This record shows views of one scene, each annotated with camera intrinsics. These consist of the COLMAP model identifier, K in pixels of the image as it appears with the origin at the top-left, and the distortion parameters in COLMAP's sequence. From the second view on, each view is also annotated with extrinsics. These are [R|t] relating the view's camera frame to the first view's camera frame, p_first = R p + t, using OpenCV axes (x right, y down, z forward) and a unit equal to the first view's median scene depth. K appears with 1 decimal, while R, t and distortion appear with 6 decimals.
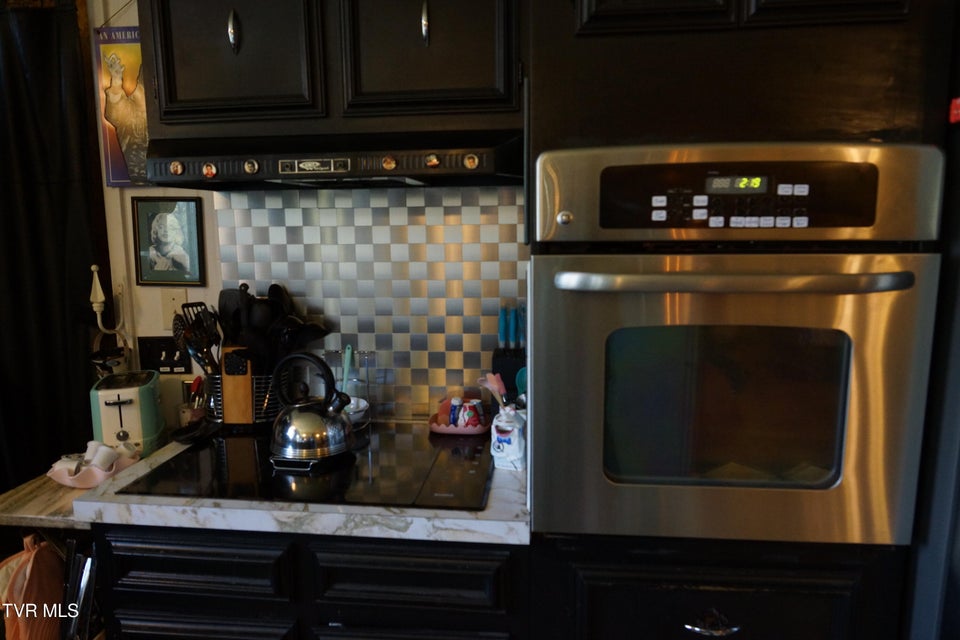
lens RADIAL K [[655.6, 0, 480.9], [0, 655.6, 323.0], [0, 0, 1]] dist [-0.005988, -0.001285]
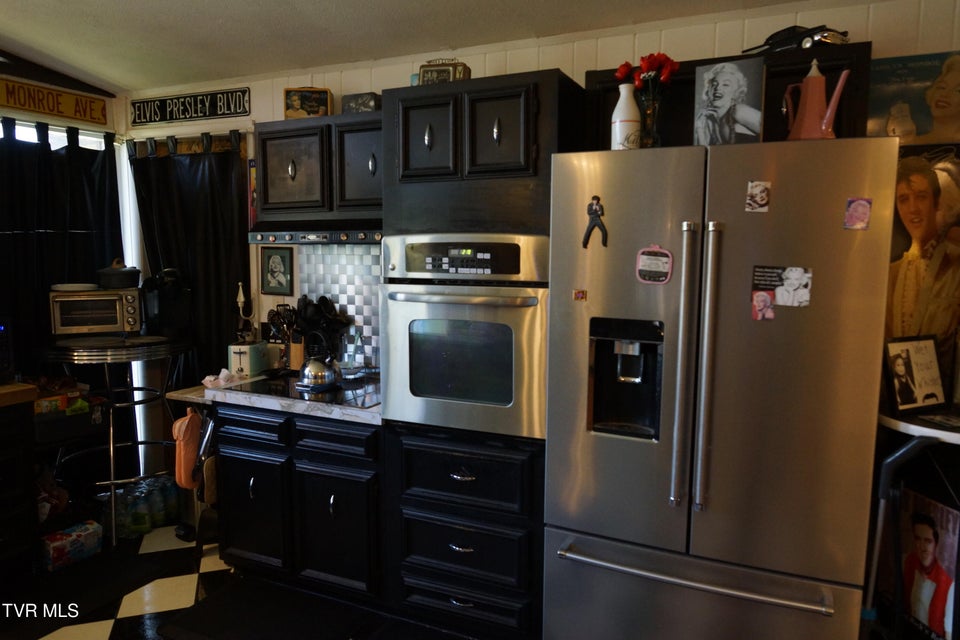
lens RADIAL K [[663.9, 0, 480.0], [0, 663.9, 320.0], [0, 0, 1]] dist [-0.009488, 0.001617]
pose [[0.945410, 0.047932, -0.322338, 0.861071], [-0.062586, 0.997417, -0.035246, 0.055915], [0.319816, 0.053496, 0.945968, -0.738088]]
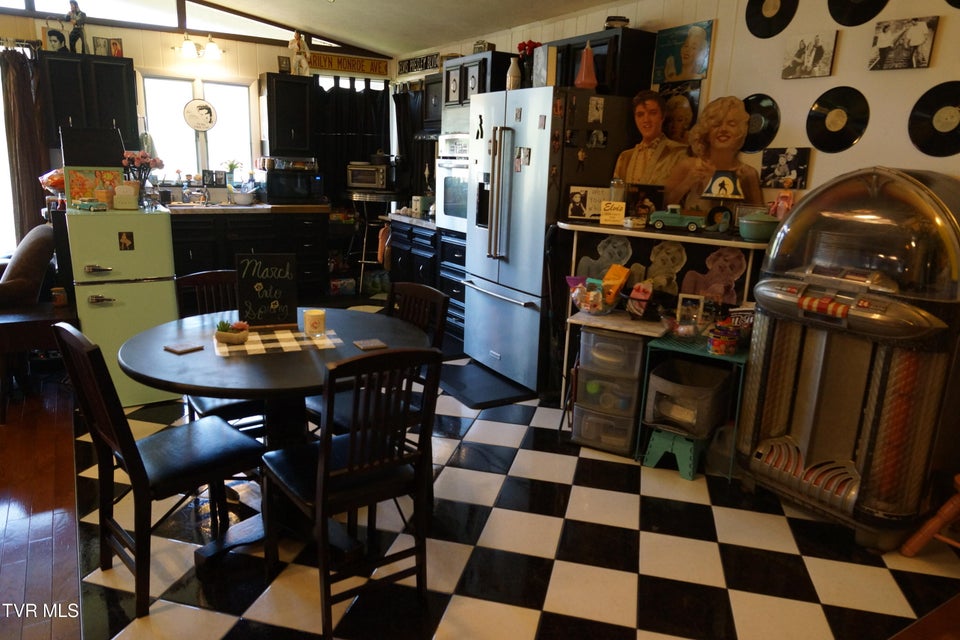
lens RADIAL K [[663.9, 0, 480.0], [0, 663.9, 320.0], [0, 0, 1]] dist [-0.009488, 0.001617]
pose [[0.607740, 0.217721, -0.763708, 3.043226], [-0.163516, 0.975384, 0.147945, 0.191681], [0.777120, 0.034967, 0.628381, -1.200771]]
